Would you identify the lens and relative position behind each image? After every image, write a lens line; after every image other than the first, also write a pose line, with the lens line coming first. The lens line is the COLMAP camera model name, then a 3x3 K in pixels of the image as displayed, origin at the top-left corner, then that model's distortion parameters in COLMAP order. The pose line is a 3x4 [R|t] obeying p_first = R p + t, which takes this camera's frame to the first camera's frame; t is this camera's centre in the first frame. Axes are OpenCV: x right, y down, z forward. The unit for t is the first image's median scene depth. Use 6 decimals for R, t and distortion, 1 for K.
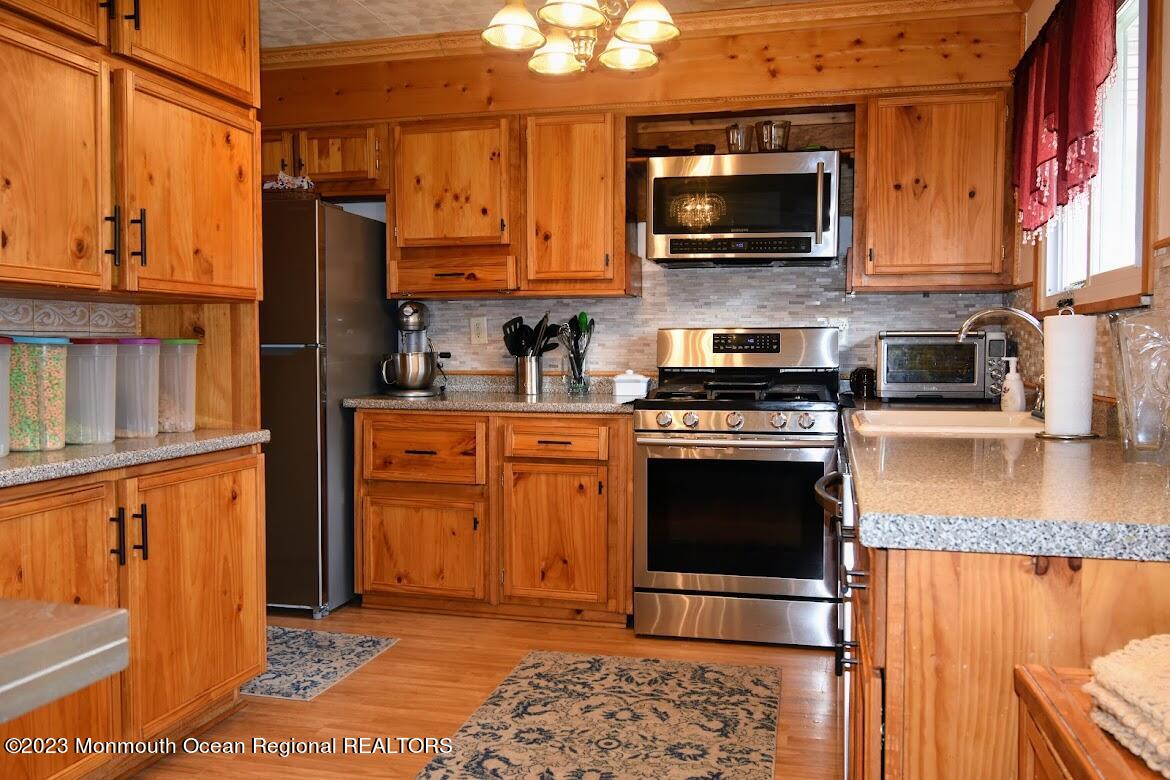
lens RADIAL K [[975.7, 0, 585.0], [0, 975.7, 390.0], [0, 0, 1]] dist [-0.002432, -0.002143]
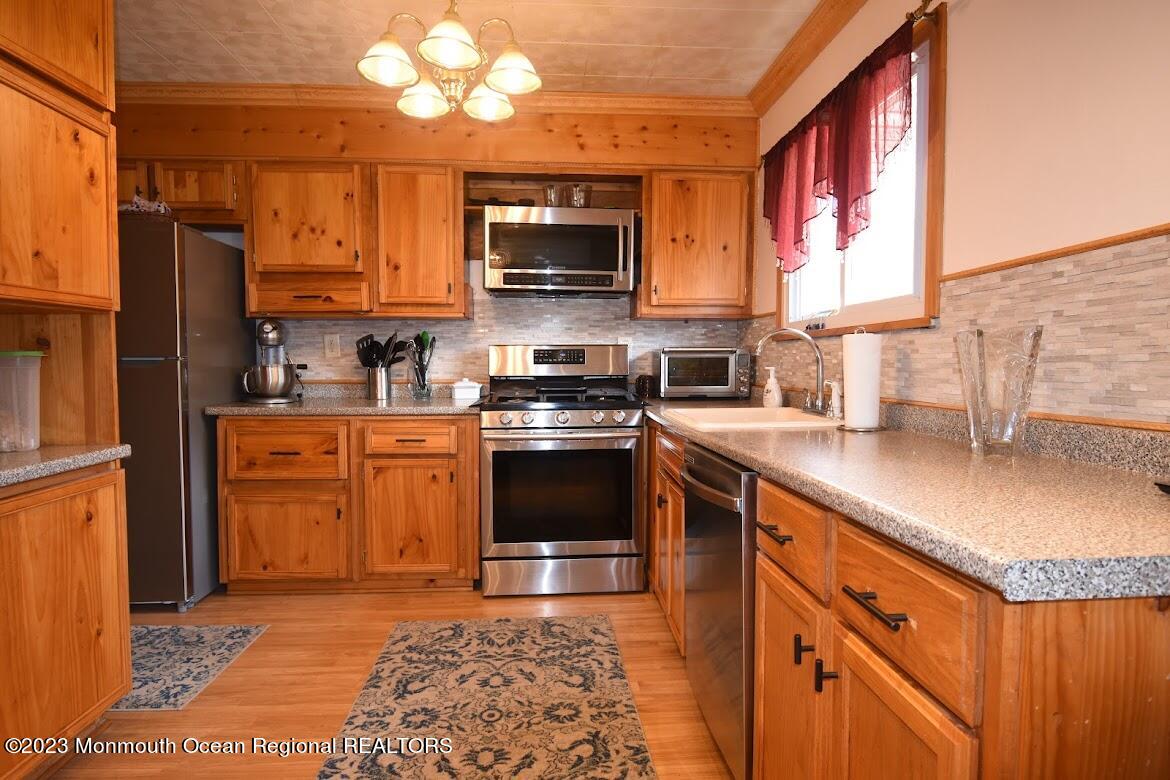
lens RADIAL K [[641.6, 0, 585.0], [0, 641.6, 390.0], [0, 0, 1]] dist [0.016205, -0.028332]
pose [[0.951264, -0.015091, 0.308008, -0.069901], [0.014513, 0.999886, 0.004169, -0.007621], [-0.308036, 0.000505, 0.951375, 0.198162]]
